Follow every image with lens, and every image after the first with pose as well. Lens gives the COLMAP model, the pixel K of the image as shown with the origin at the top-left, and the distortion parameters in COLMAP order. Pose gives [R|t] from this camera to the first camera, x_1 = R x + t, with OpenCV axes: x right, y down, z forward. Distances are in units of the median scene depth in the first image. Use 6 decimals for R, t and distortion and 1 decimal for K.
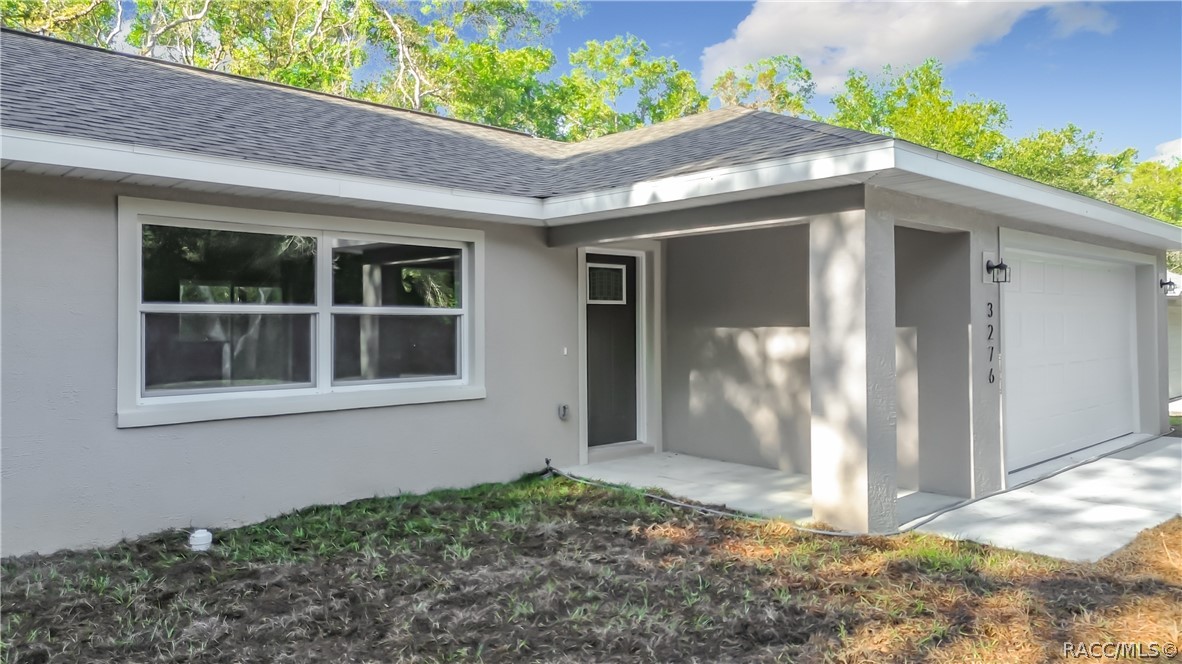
lens RADIAL K [[838.1, 0, 595.8], [0, 838.1, 325.9], [0, 0, 1]] dist [0.030221, -0.018787]
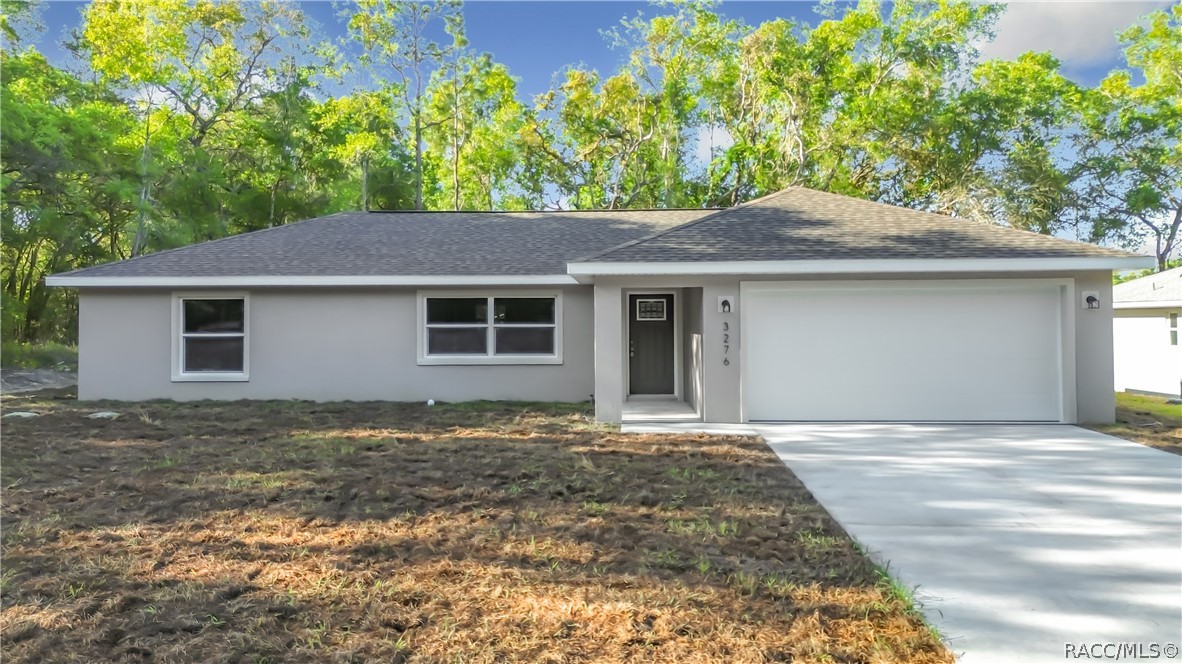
lens RADIAL K [[838.1, 0, 590.5], [0, 838.1, 326.8], [0, 0, 1]] dist [0.030221, -0.018787]
pose [[0.689212, 0.006046, -0.724535, 1.552480], [0.000700, 0.999959, 0.009010, -0.034223], [0.724560, -0.006717, 0.689179, -0.493960]]
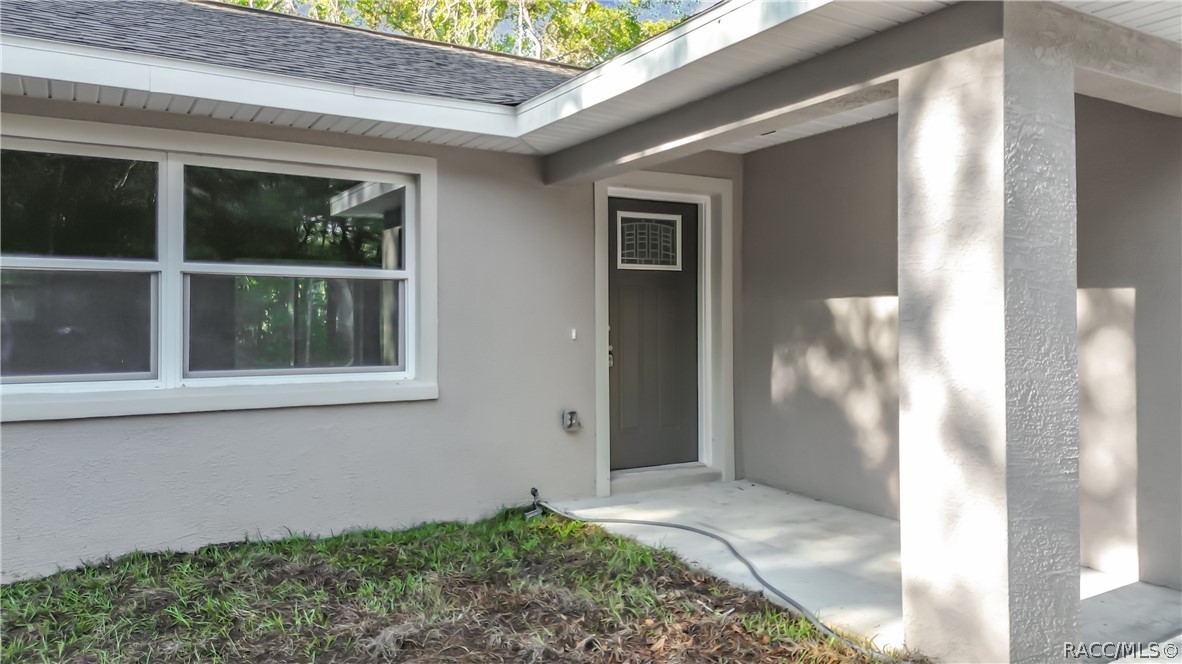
lens RADIAL K [[838.1, 0, 594.9], [0, 838.1, 321.6], [0, 0, 1]] dist [0.030221, -0.018787]
pose [[0.975236, 0.003082, -0.221146, 0.149297], [-0.003001, 0.999995, 0.000702, 0.021176], [0.221148, -0.000021, 0.975240, 0.352741]]
